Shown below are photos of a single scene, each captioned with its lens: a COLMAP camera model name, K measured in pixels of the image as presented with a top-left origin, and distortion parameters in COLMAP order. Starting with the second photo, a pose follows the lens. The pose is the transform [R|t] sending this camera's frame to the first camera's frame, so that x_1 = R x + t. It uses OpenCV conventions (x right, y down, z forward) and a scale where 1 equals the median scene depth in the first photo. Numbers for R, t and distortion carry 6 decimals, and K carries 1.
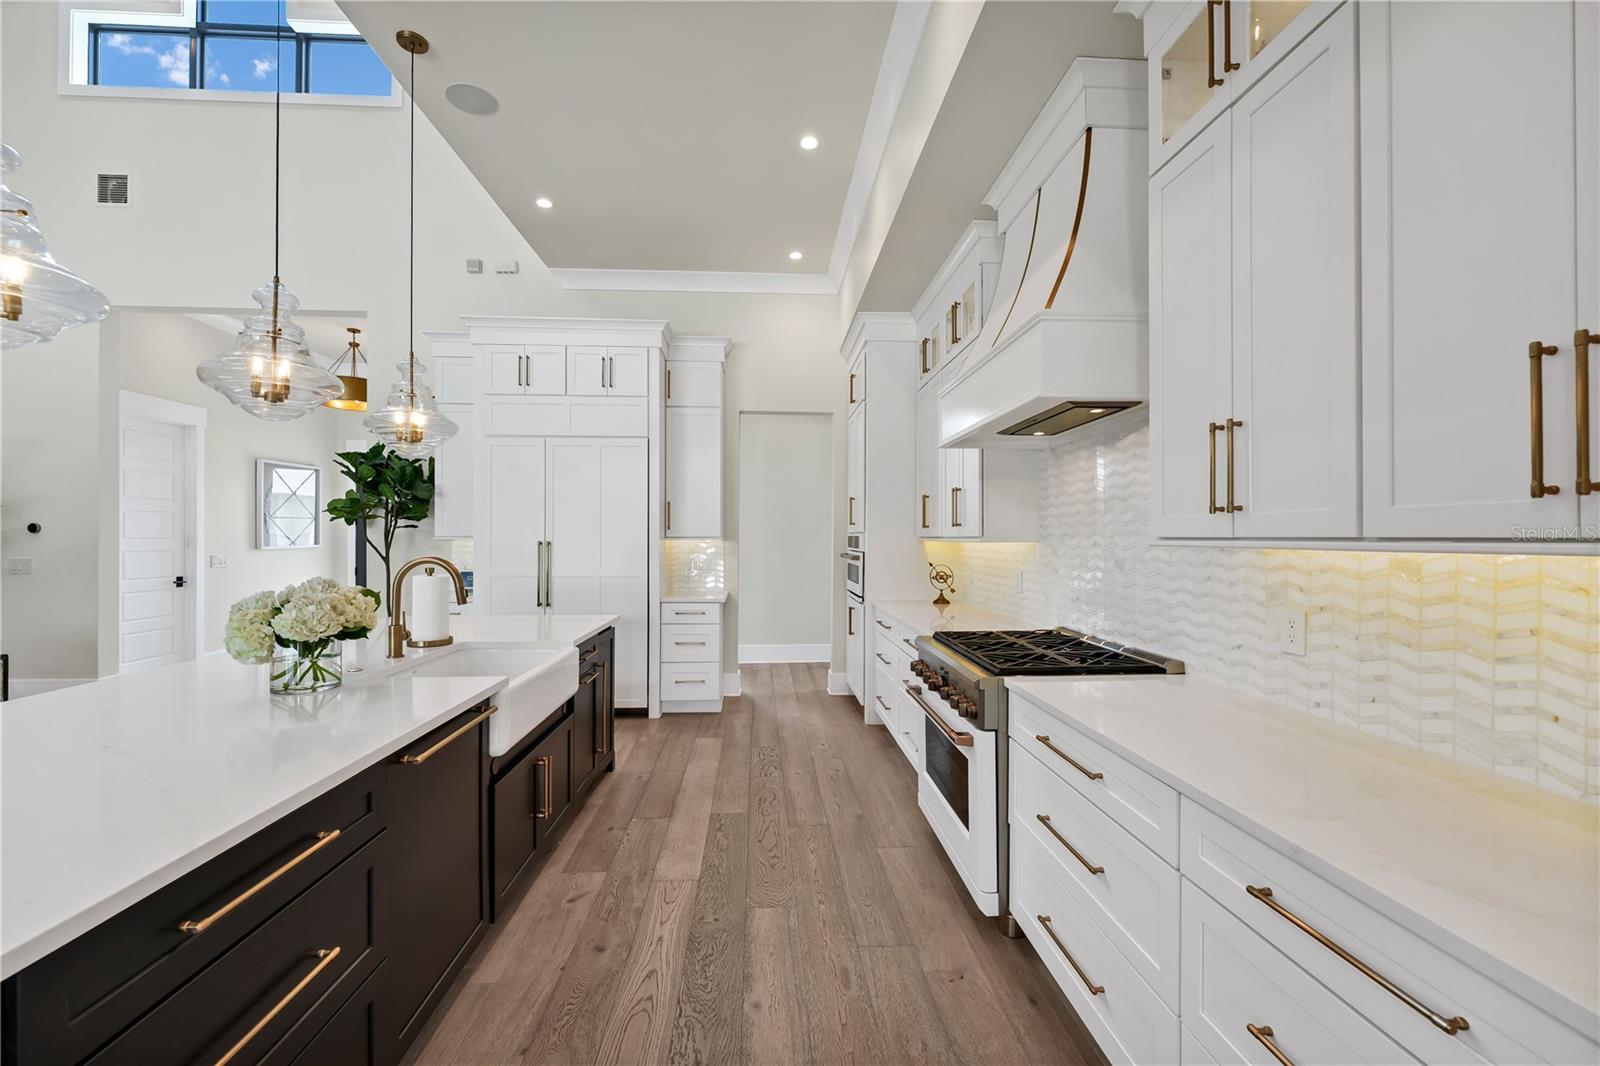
lens RADIAL K [[686.7, 0, 784.7], [0, 686.7, 529.4], [0, 0, 1]] dist [-0.002527, -0.000654]
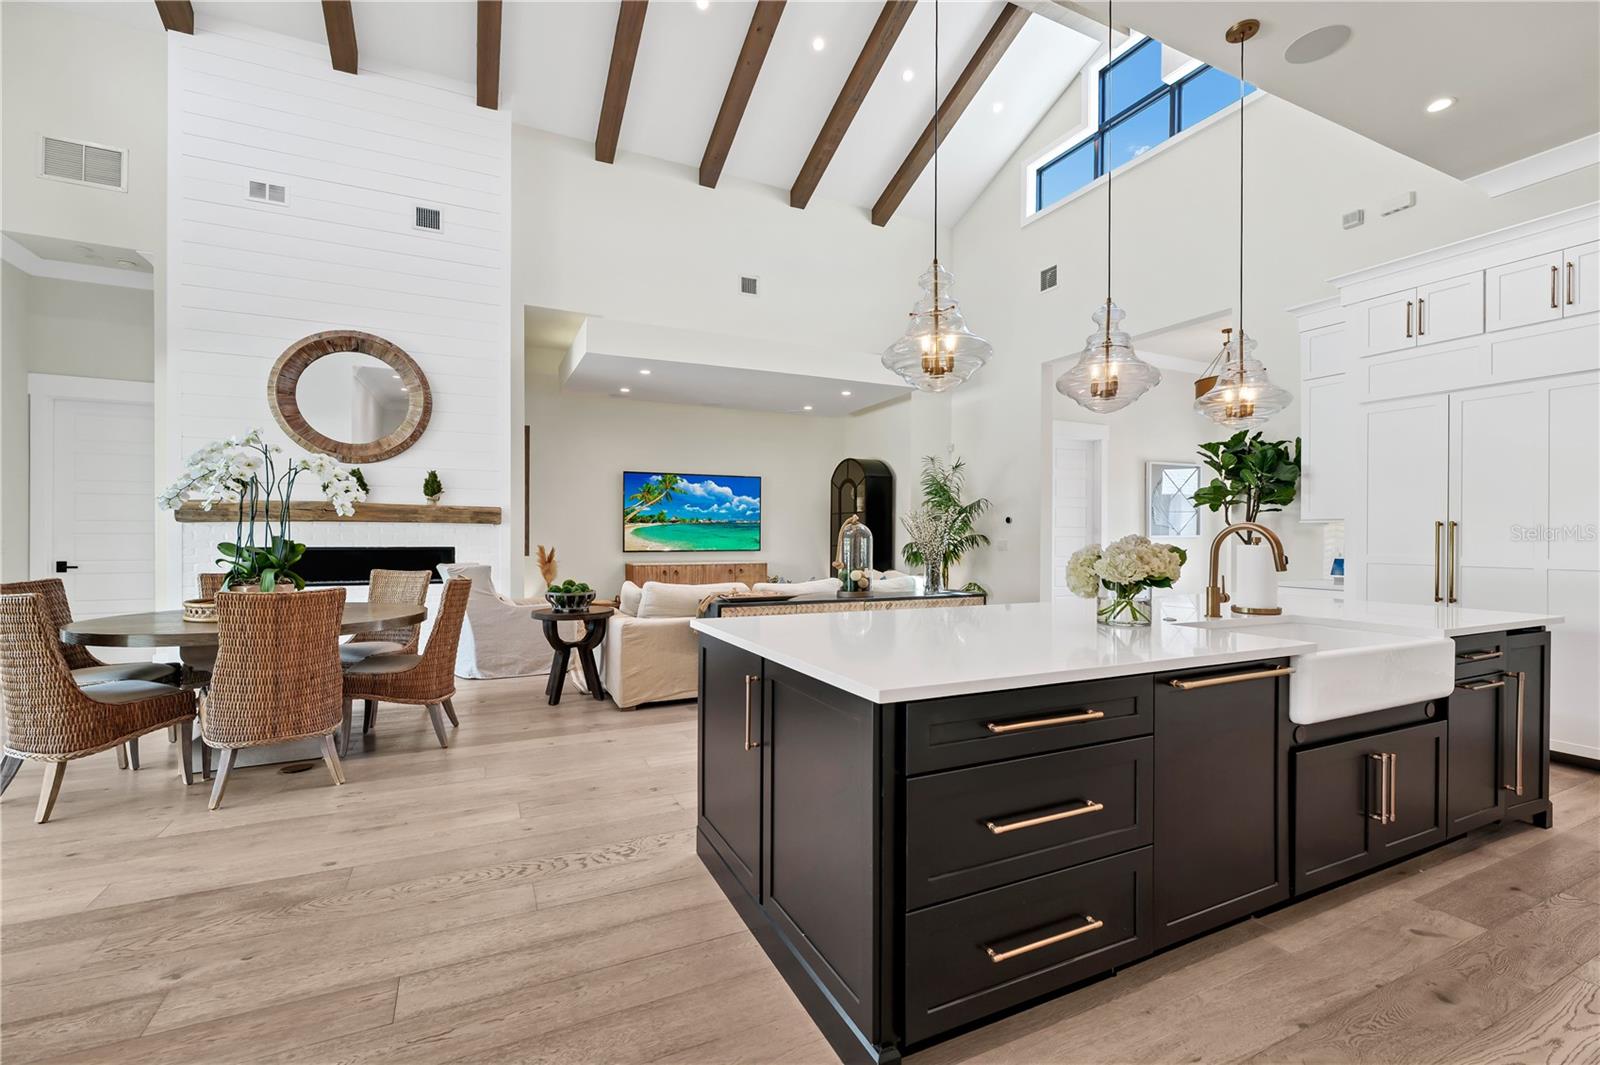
lens RADIAL K [[660.7, 0, 790.7], [0, 660.7, 514.5], [0, 0, 1]] dist [-0.003431, -0.000341]
pose [[0.385905, -0.028942, -0.922084, 0.132557], [0.006817, 0.999570, -0.028521, 0.055782], [0.922513, 0.004721, 0.385936, 0.002412]]
